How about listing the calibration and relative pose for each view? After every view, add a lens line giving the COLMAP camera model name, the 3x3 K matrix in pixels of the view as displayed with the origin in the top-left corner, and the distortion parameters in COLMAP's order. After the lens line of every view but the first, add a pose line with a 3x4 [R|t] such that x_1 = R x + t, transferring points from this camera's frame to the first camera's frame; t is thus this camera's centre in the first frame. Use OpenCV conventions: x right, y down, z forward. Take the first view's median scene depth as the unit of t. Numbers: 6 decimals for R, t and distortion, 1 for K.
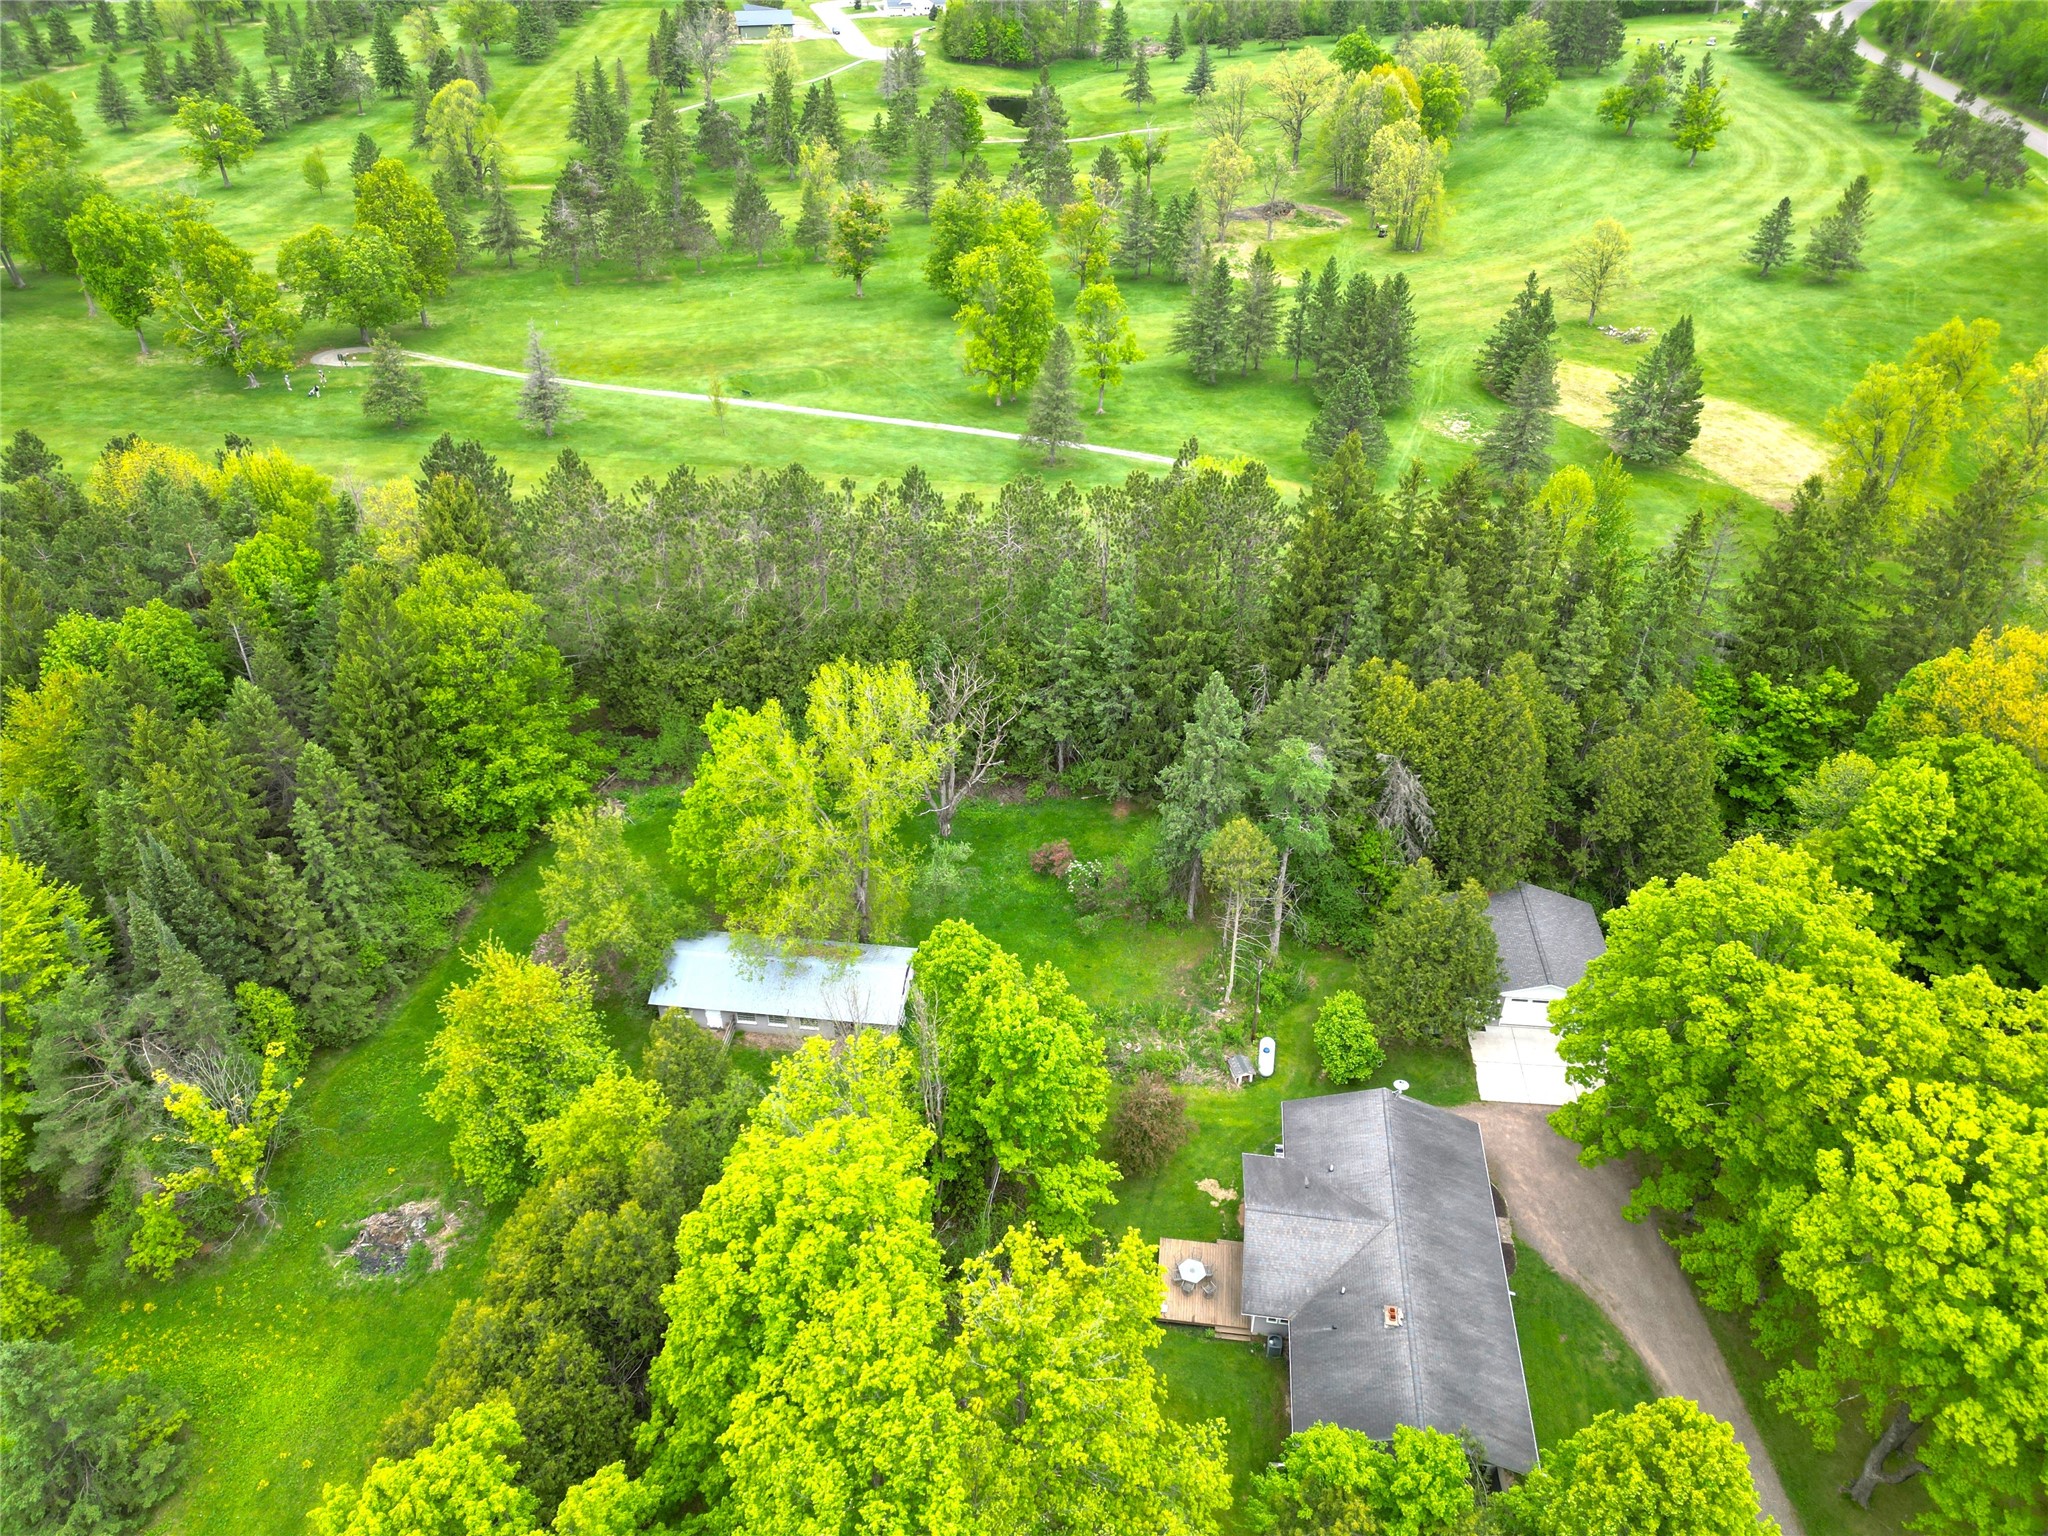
lens RADIAL K [[1448.5, 0, 1024.0], [0, 1448.5, 768.0], [0, 0, 1]] dist [0.073344, -0.073536]
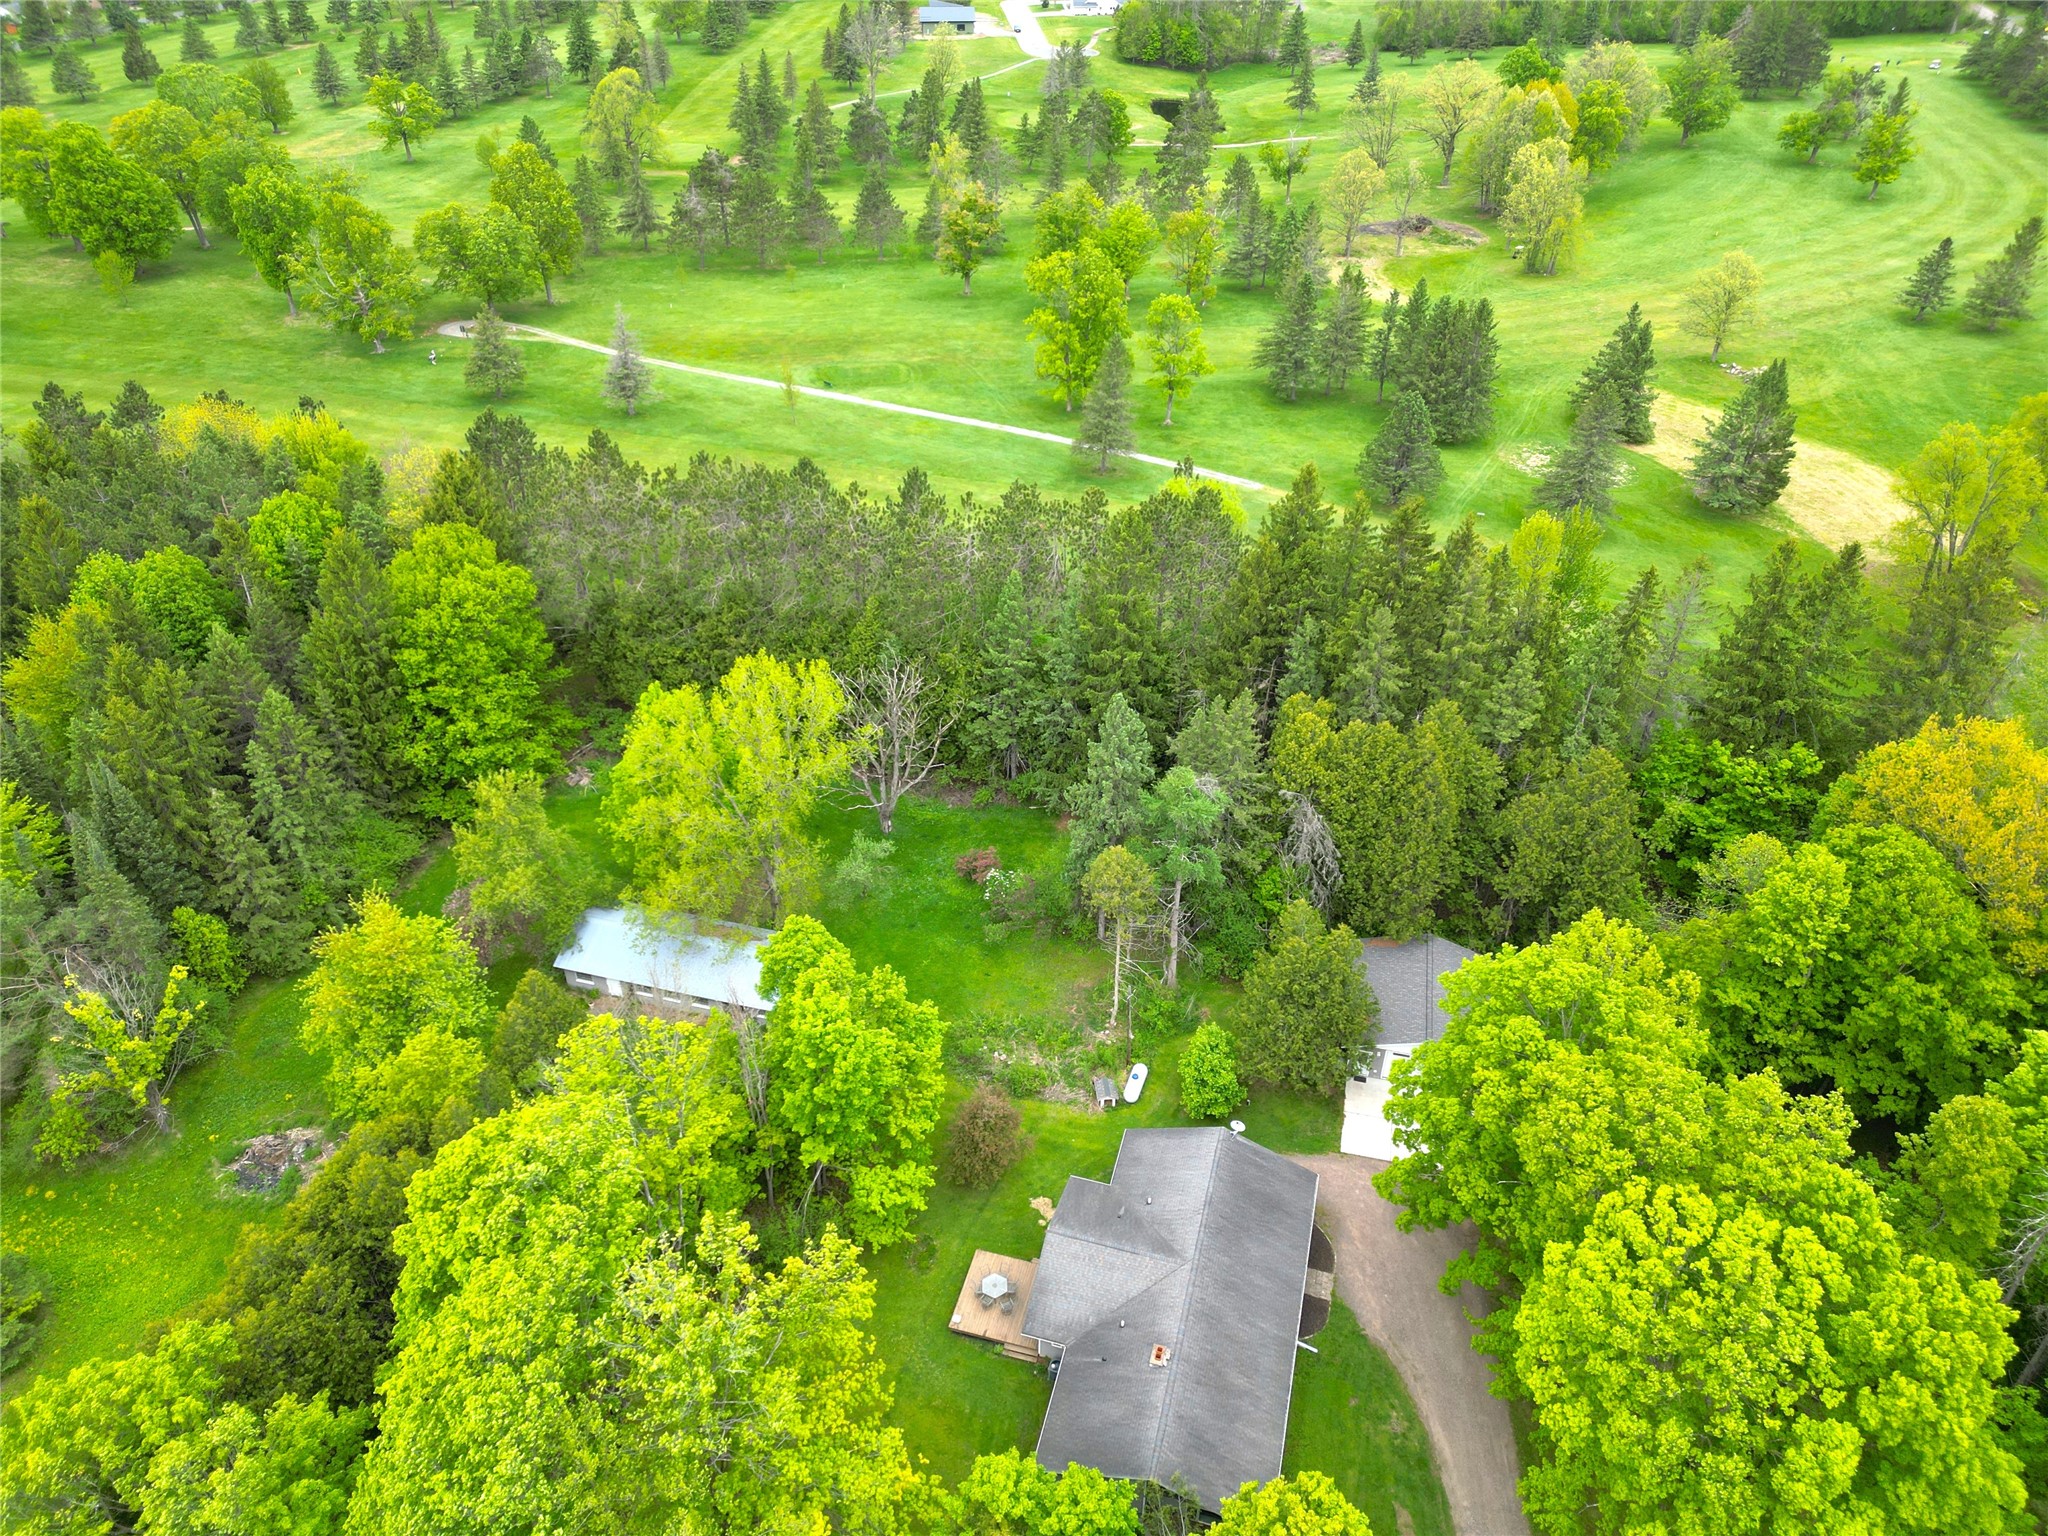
lens RADIAL K [[1448.5, 0, 1024.0], [0, 1448.5, 768.0], [0, 0, 1]] dist [0.073344, -0.073536]
pose [[0.989039, 0.088120, -0.118473, 0.171099], [-0.087877, 0.996105, 0.007280, -0.015197], [0.118653, 0.003211, 0.992931, 0.002258]]
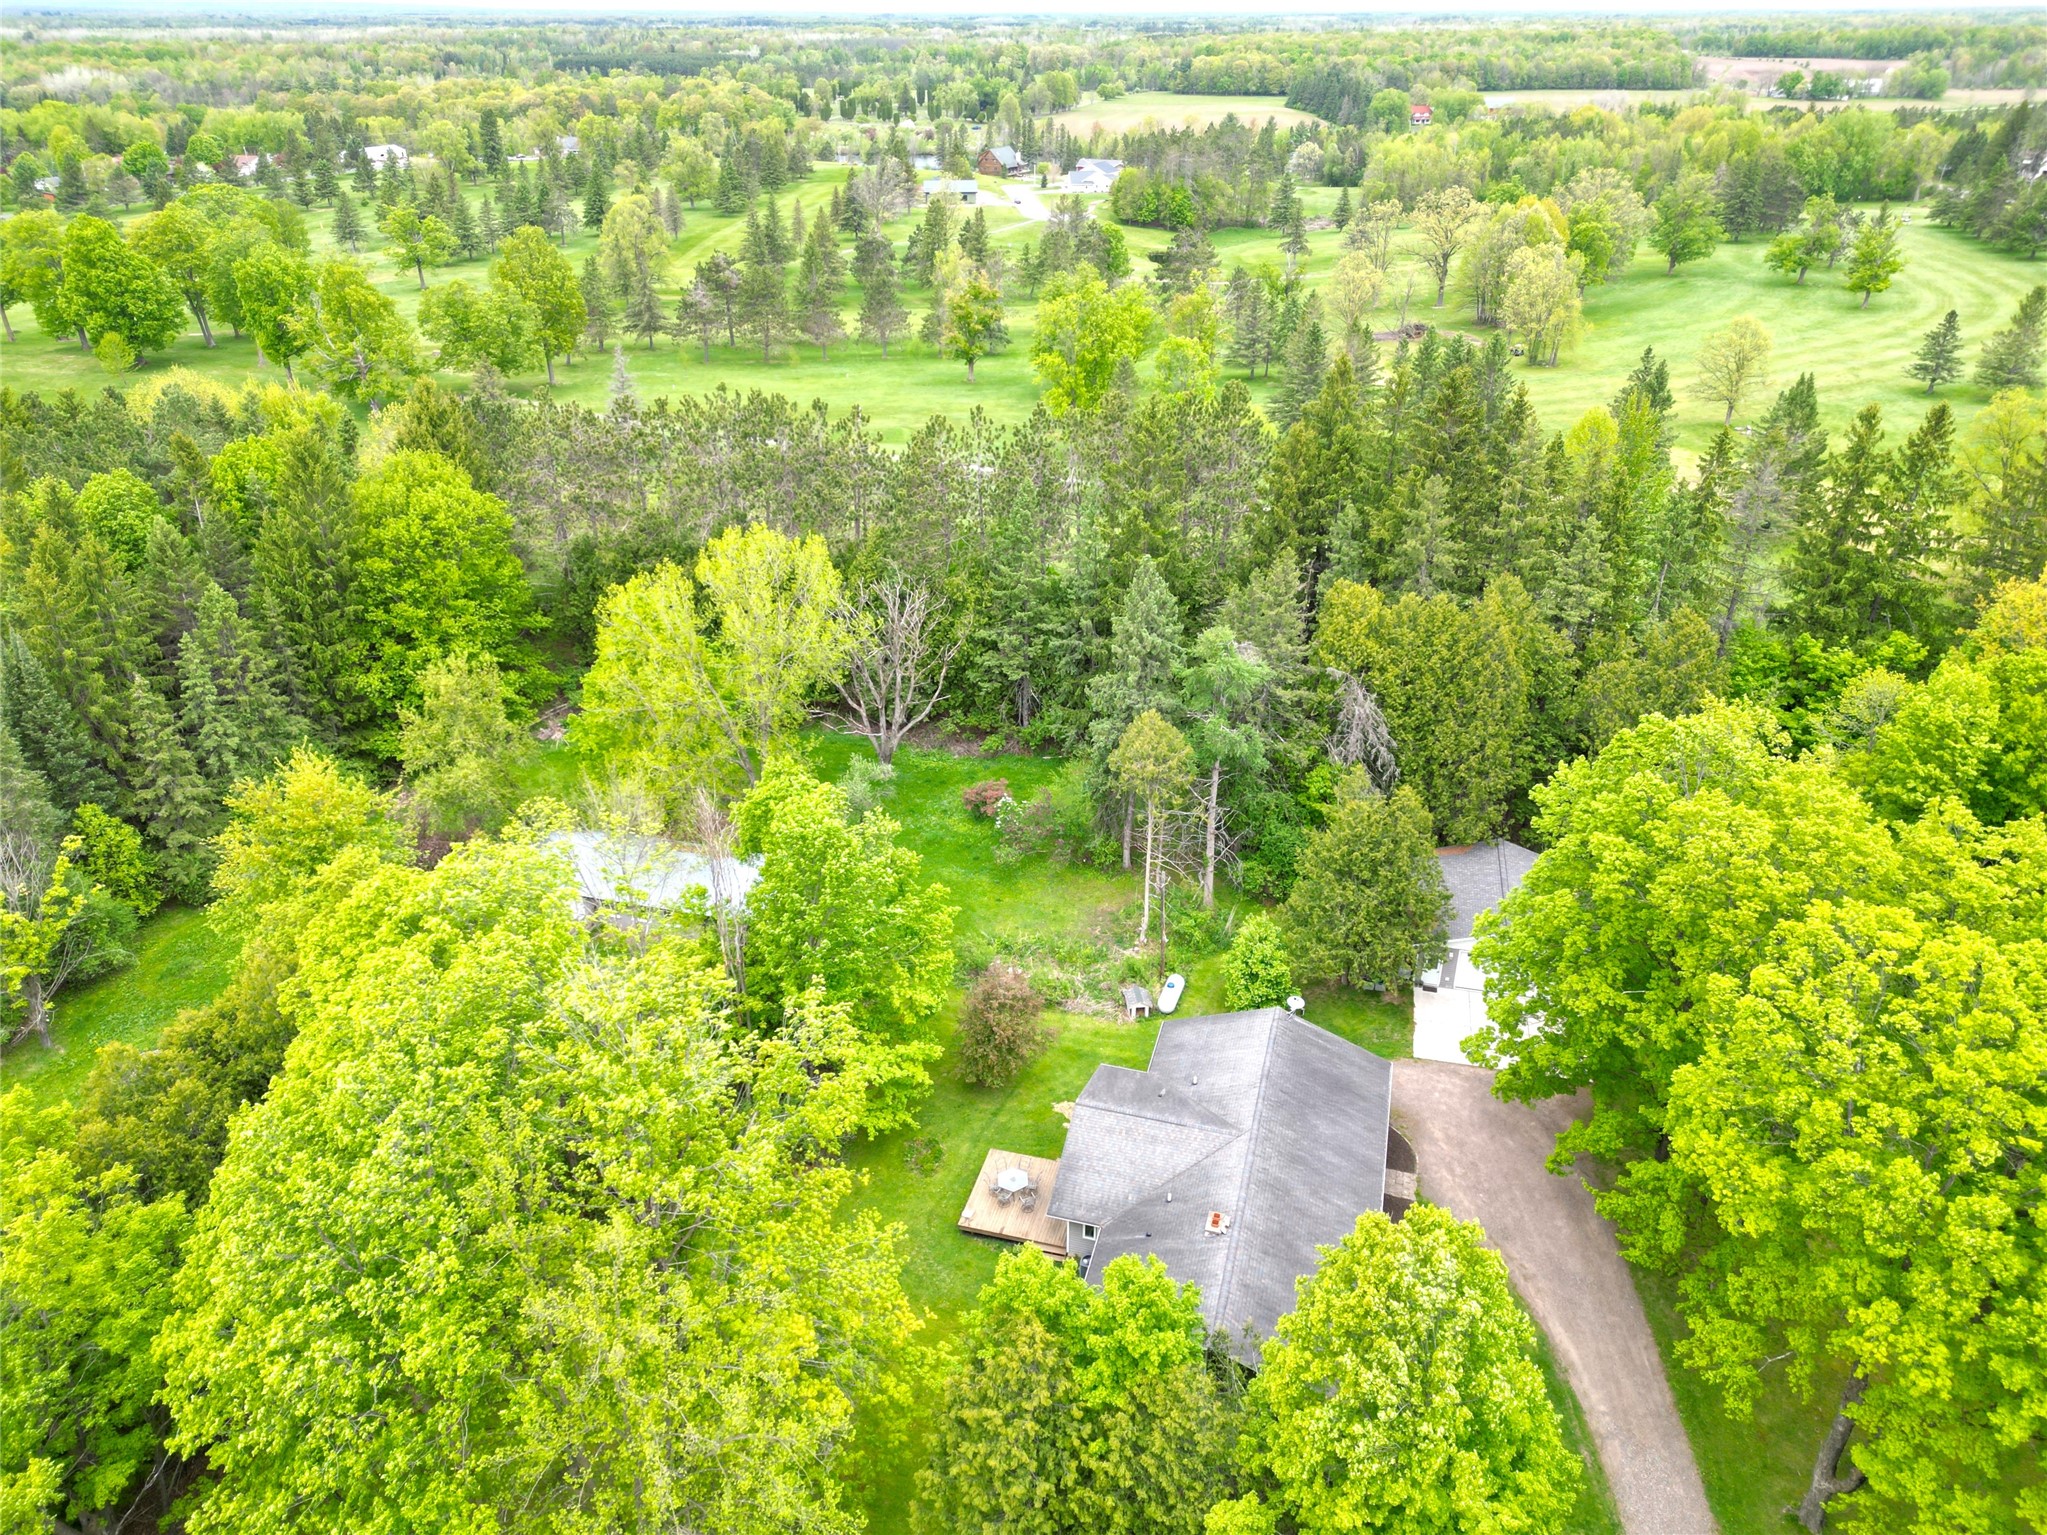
lens RADIAL K [[1453.3, 0, 1023.5], [0, 1453.3, 767.5], [0, 0, 1]] dist [0.084234, -0.089264]
pose [[0.989355, 0.069305, -0.127957, 0.163297], [-0.086622, 0.987031, -0.135155, 0.171371], [0.116931, 0.144800, 0.982527, 0.106398]]
